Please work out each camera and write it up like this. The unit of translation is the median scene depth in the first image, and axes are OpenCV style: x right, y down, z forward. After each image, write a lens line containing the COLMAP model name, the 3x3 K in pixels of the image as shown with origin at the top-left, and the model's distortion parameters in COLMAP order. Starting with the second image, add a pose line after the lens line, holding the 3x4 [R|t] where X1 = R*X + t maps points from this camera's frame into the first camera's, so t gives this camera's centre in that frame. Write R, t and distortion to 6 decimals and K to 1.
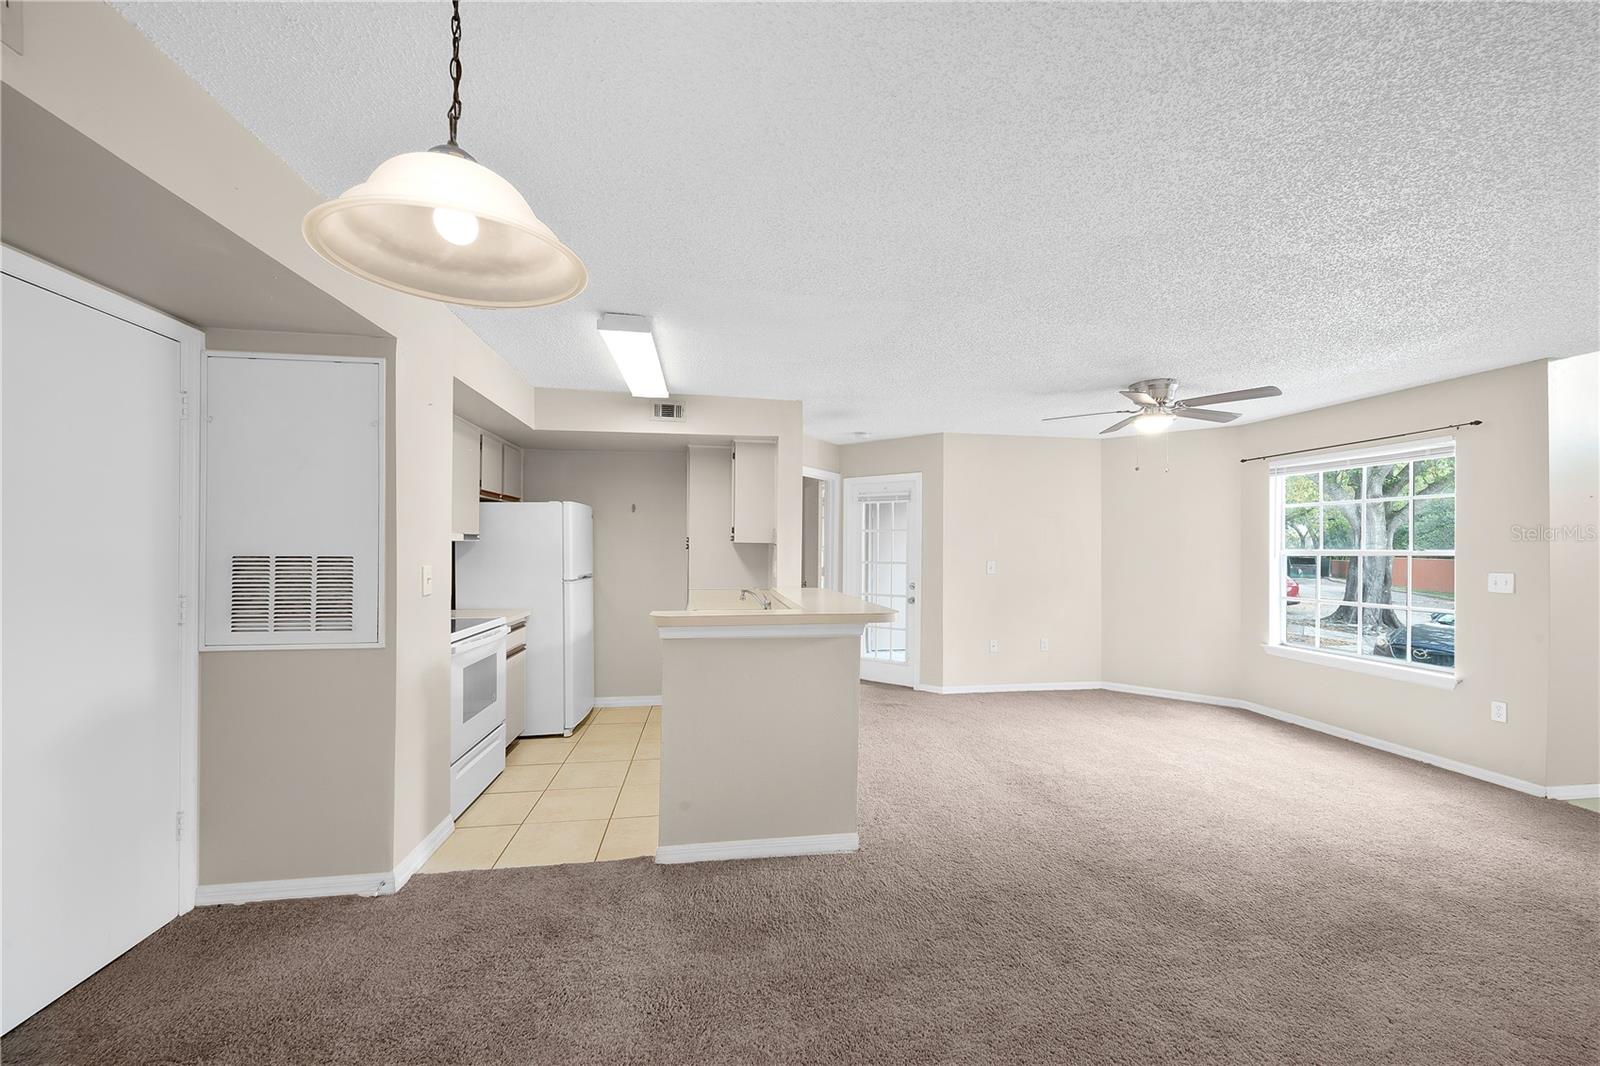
lens RADIAL K [[588.8, 0, 809.5], [0, 588.8, 549.9], [0, 0, 1]] dist [0.006612, -0.000145]
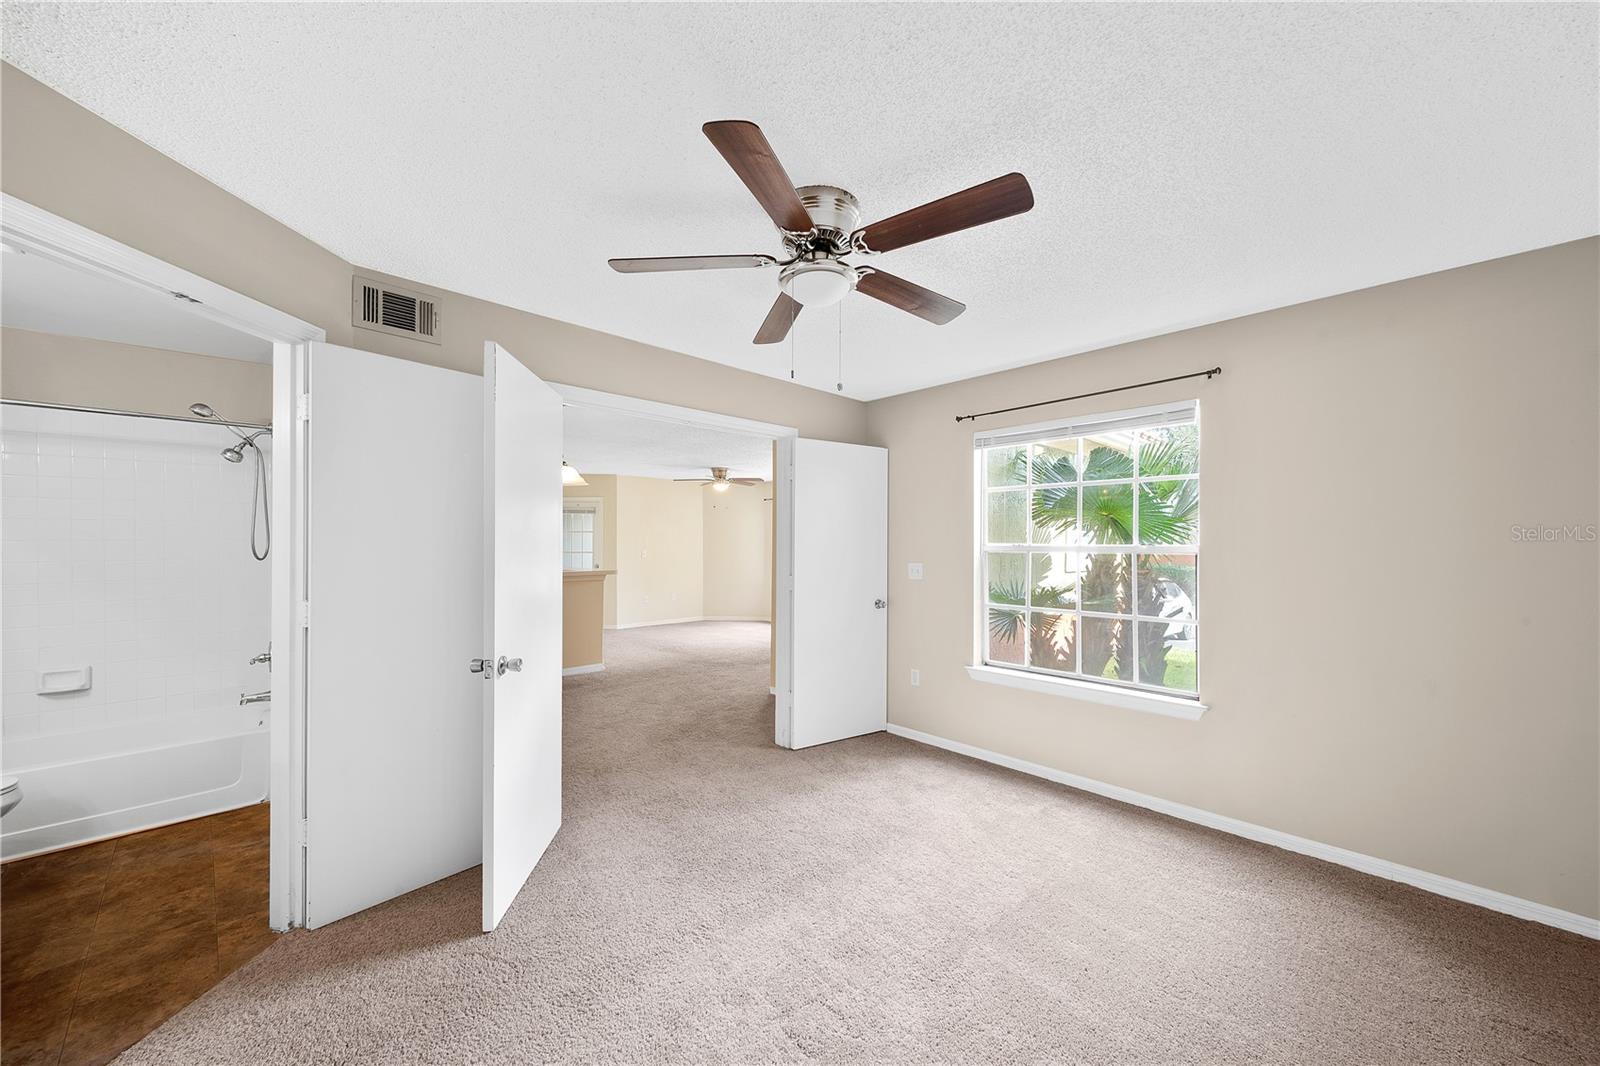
lens RADIAL K [[579.9, 0, 800.0], [0, 579.9, 533.0], [0, 0, 1]] dist [0.000741, 0.000098]
pose [[0.824565, 0.006711, 0.565728, -0.375947], [0.003974, 0.999836, -0.017653, -0.001160], [-0.565754, 0.016804, 0.824403, -0.896190]]
